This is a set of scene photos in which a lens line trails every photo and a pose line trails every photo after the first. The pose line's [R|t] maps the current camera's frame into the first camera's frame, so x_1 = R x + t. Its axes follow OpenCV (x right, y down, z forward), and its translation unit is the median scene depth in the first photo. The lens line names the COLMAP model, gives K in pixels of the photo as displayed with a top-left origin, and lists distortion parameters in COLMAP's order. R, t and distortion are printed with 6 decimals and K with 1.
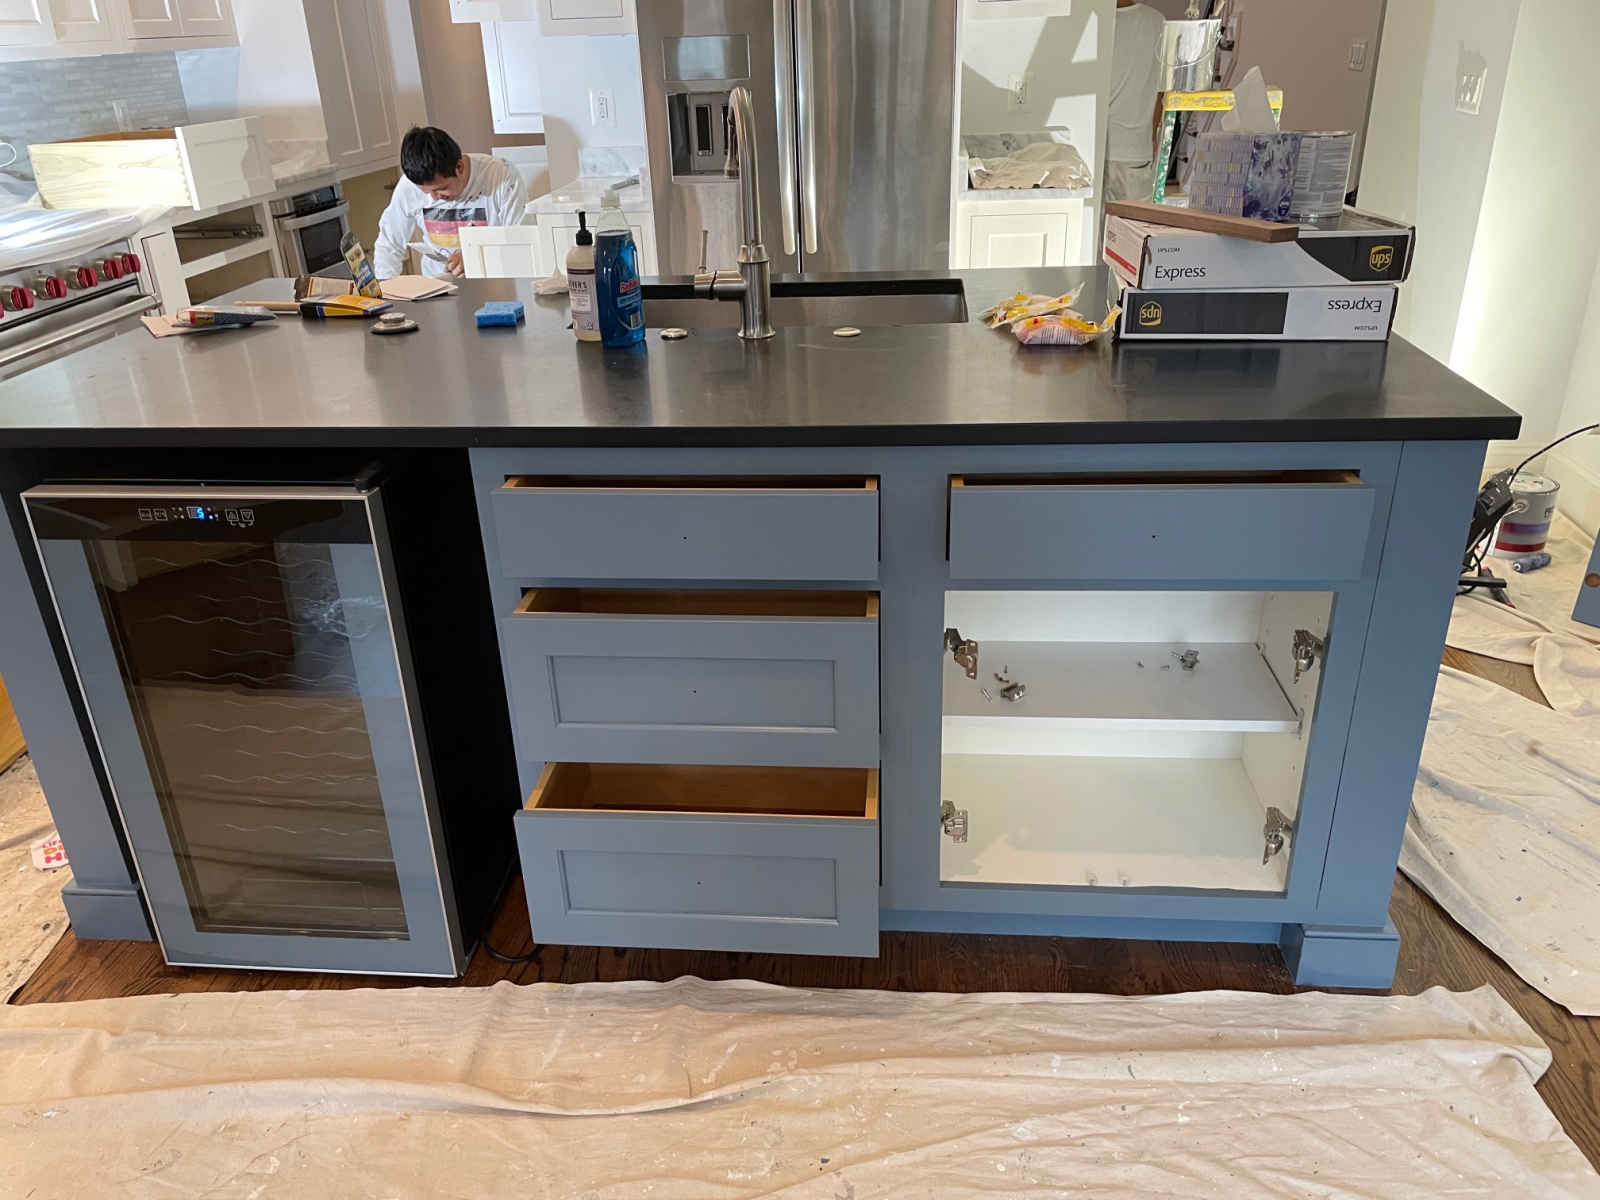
lens RADIAL K [[1232.4, 0, 800.0], [0, 1232.4, 600.0], [0, 0, 1]] dist [-0.008895, -0.007089]
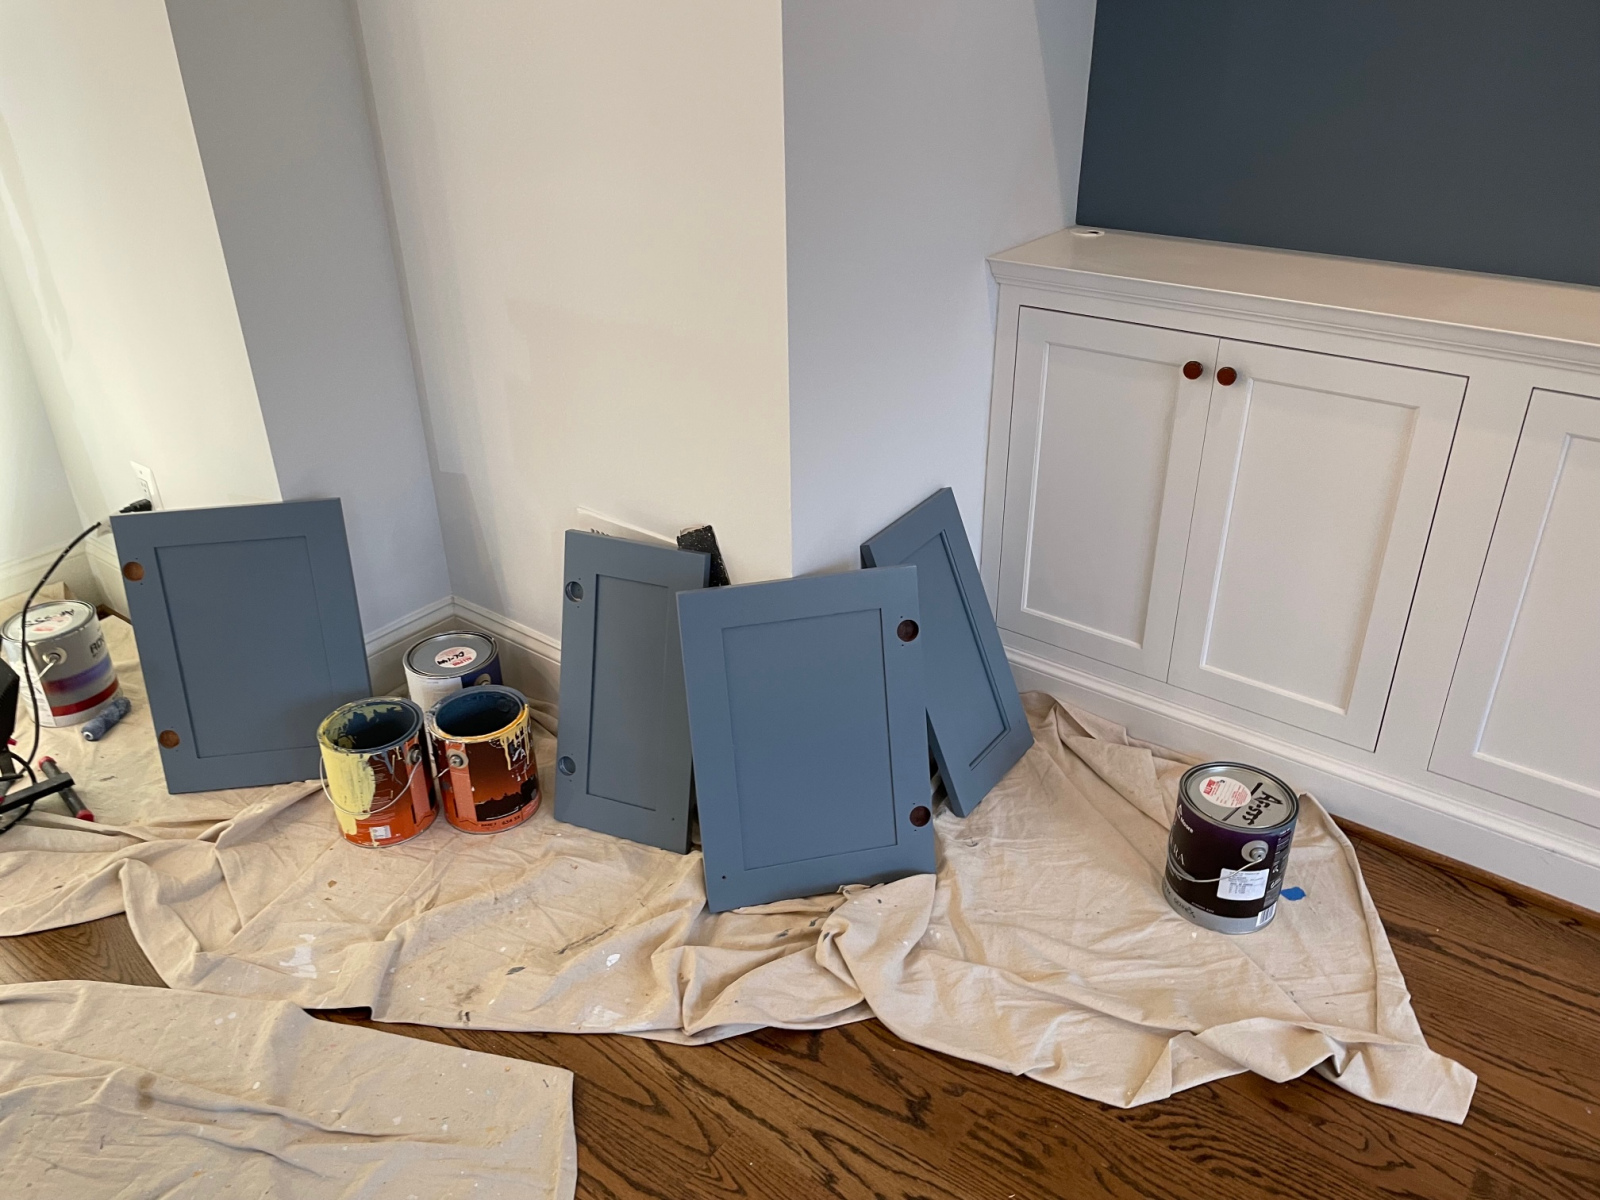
lens RADIAL K [[1232.4, 0, 800.0], [0, 1232.4, 600.0], [0, 0, 1]] dist [-0.008895, -0.007089]
pose [[0.534290, -0.371400, 0.759340, 0.325506], [0.353677, 0.914117, 0.198248, -0.111451], [-0.767755, 0.162639, 0.619759, 0.229909]]
